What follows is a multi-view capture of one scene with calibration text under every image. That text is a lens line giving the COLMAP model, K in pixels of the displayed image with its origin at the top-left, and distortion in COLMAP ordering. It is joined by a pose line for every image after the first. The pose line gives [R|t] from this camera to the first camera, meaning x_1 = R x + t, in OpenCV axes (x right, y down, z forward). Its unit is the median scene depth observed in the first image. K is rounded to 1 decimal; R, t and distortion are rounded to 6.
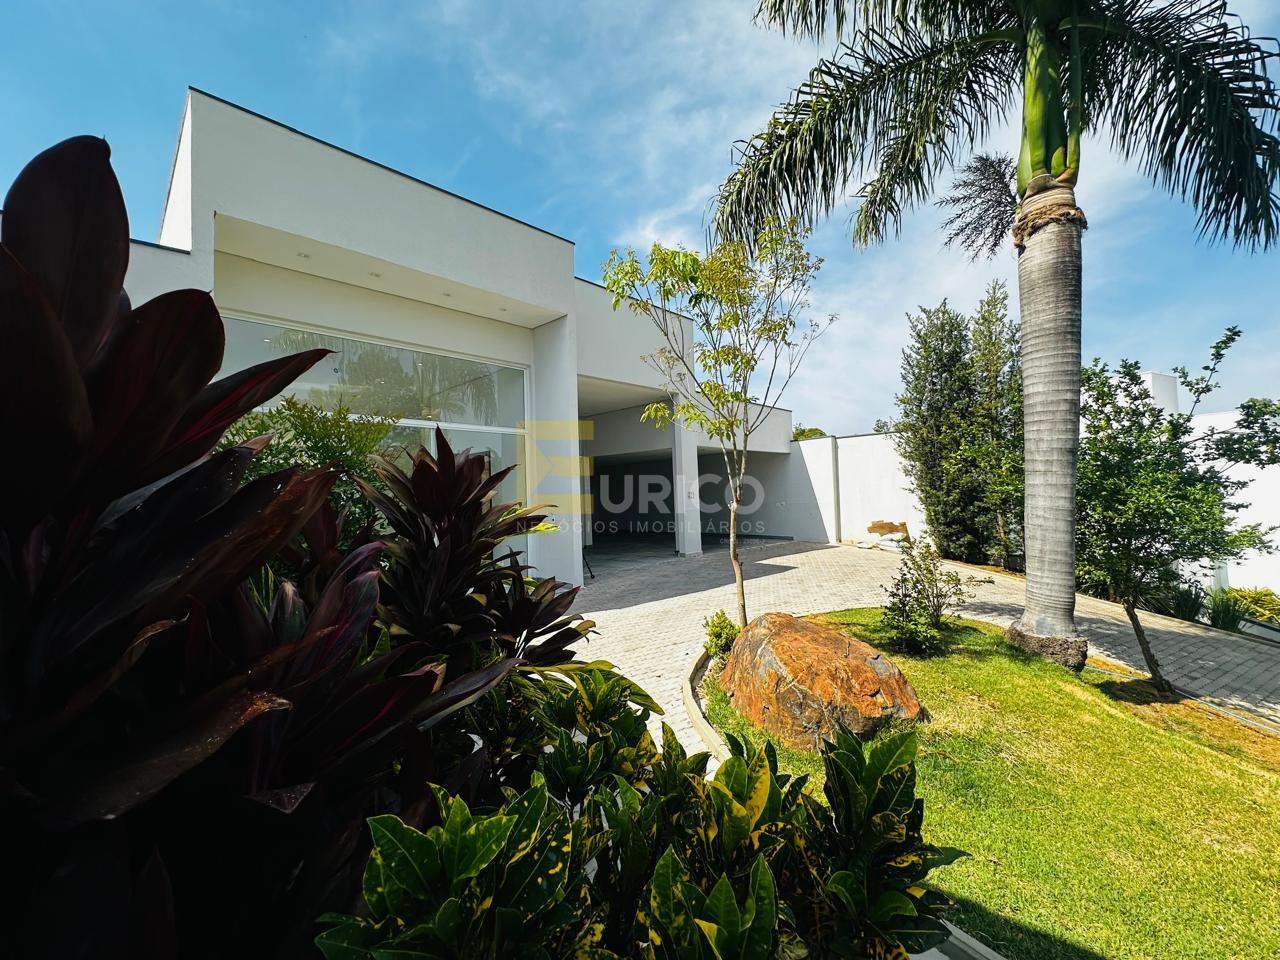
lens RADIAL K [[523.7, 0, 640.0], [0, 523.7, 480.0], [0, 0, 1]] dist [0.016317, 0.000258]
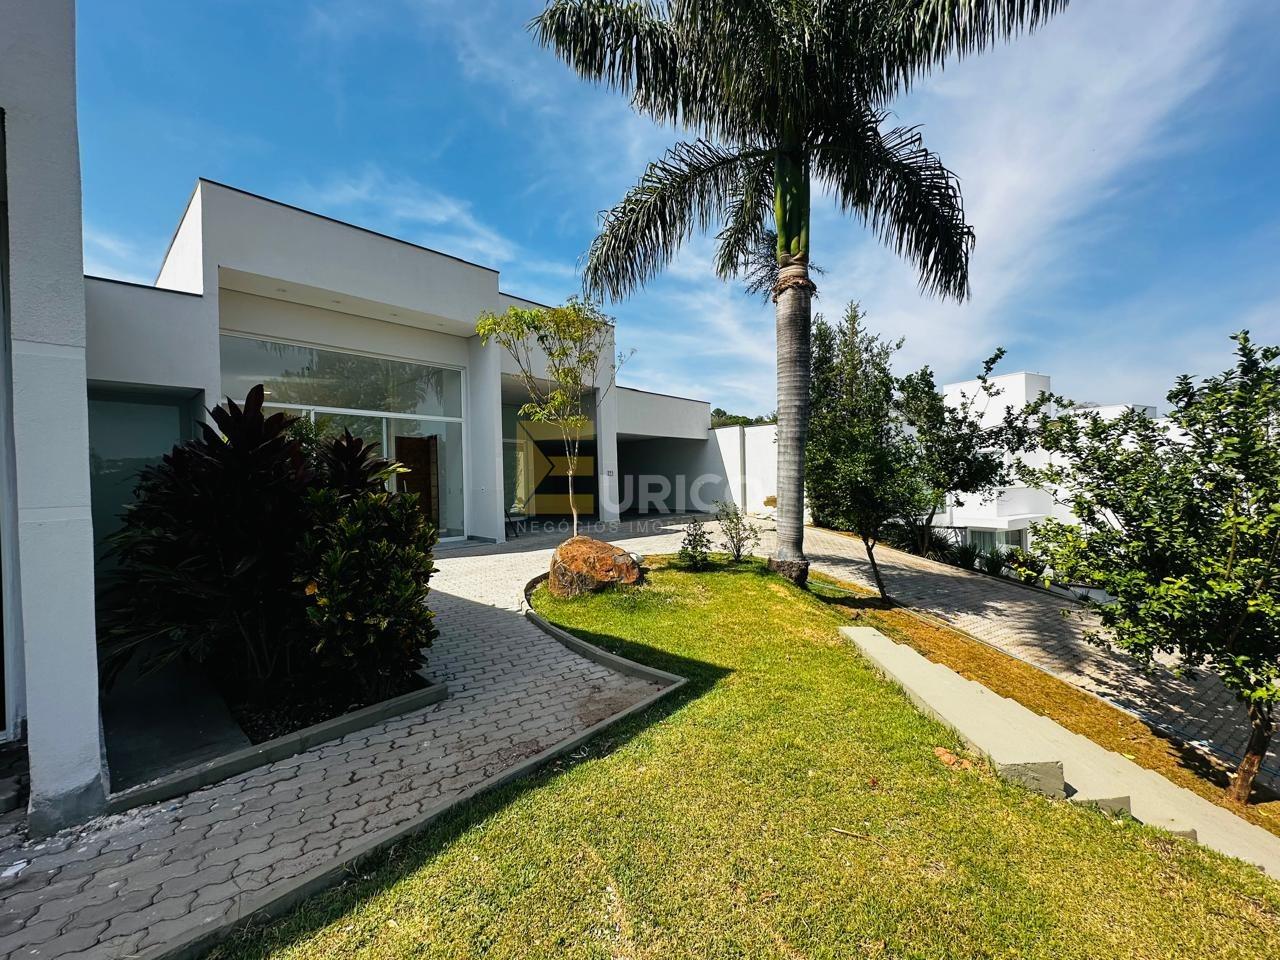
lens RADIAL K [[515.3, 0, 640.0], [0, 515.3, 480.0], [0, 0, 1]] dist [0.000987, 0.000526]
pose [[0.999444, 0.006178, 0.032772, 0.251759], [-0.007124, 0.999559, 0.028812, 0.019222], [-0.032579, -0.029030, 0.999047, -0.382065]]
